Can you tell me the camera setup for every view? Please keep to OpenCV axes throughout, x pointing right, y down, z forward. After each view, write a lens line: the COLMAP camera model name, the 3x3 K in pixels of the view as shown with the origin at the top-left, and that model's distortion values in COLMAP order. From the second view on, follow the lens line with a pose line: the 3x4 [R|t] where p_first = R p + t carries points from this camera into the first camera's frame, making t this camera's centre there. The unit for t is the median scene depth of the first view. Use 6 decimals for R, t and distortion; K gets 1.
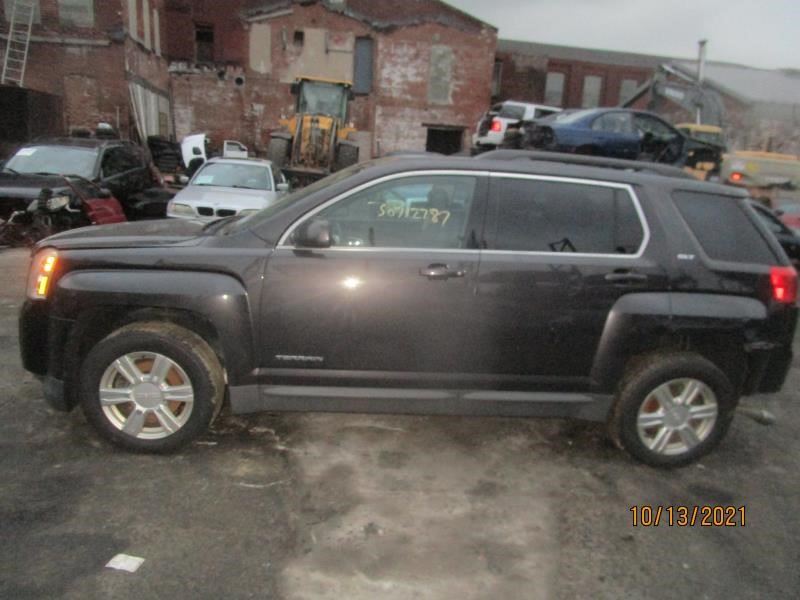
lens RADIAL K [[568.6, 0, 399.9], [0, 568.6, 304.1], [0, 0, 1]] dist [-0.029308, 0.010640]
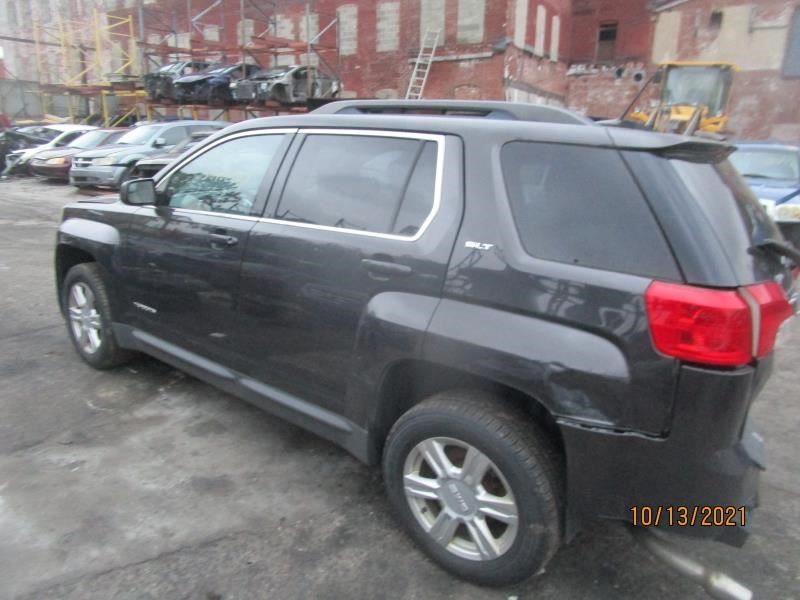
lens RADIAL K [[568.6, 0, 398.0], [0, 568.6, 301.0], [0, 0, 1]] dist [-0.029308, 0.010640]
pose [[0.731380, 0.143861, -0.666624, 0.151245], [-0.153994, 0.987089, 0.044067, -0.006890], [0.664356, 0.070426, 0.744091, 0.084465]]
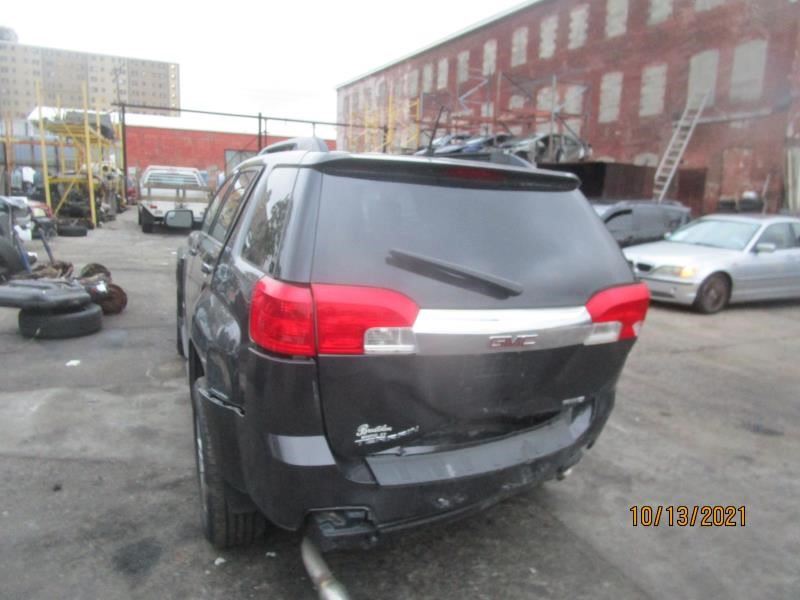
lens RADIAL K [[568.6, 0, 400.1], [0, 568.6, 299.3], [0, 0, 1]] dist [-0.029308, 0.010640]
pose [[0.306487, 0.112211, -0.945238, 0.229310], [-0.255823, 0.966202, 0.031751, -0.018407], [0.916854, 0.232082, 0.324834, 0.171354]]
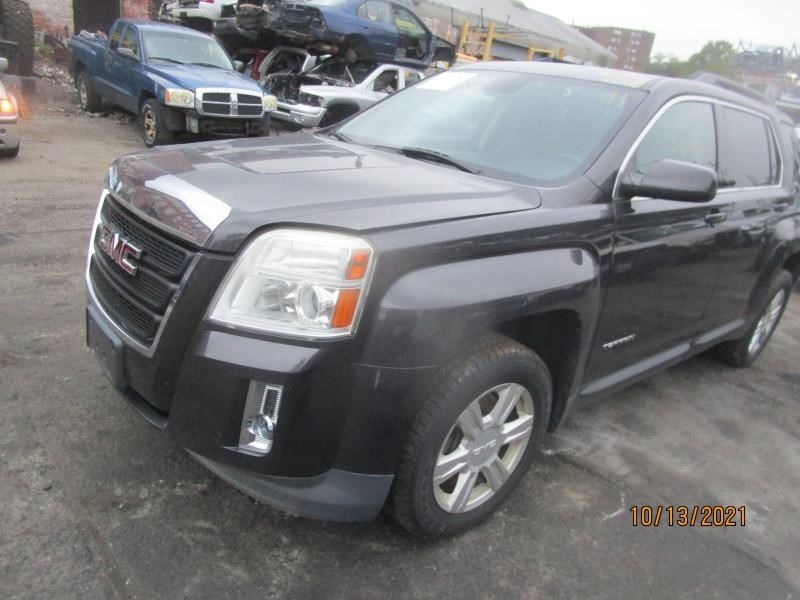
lens RADIAL K [[568.6, 0, 398.2], [0, 568.6, 300.0], [0, 0, 1]] dist [-0.029308, 0.010640]
pose [[0.813020, -0.162973, 0.558961, -0.140816], [0.056877, 0.977666, 0.202324, -0.022376], [-0.579450, -0.132702, 0.804132, 0.092542]]
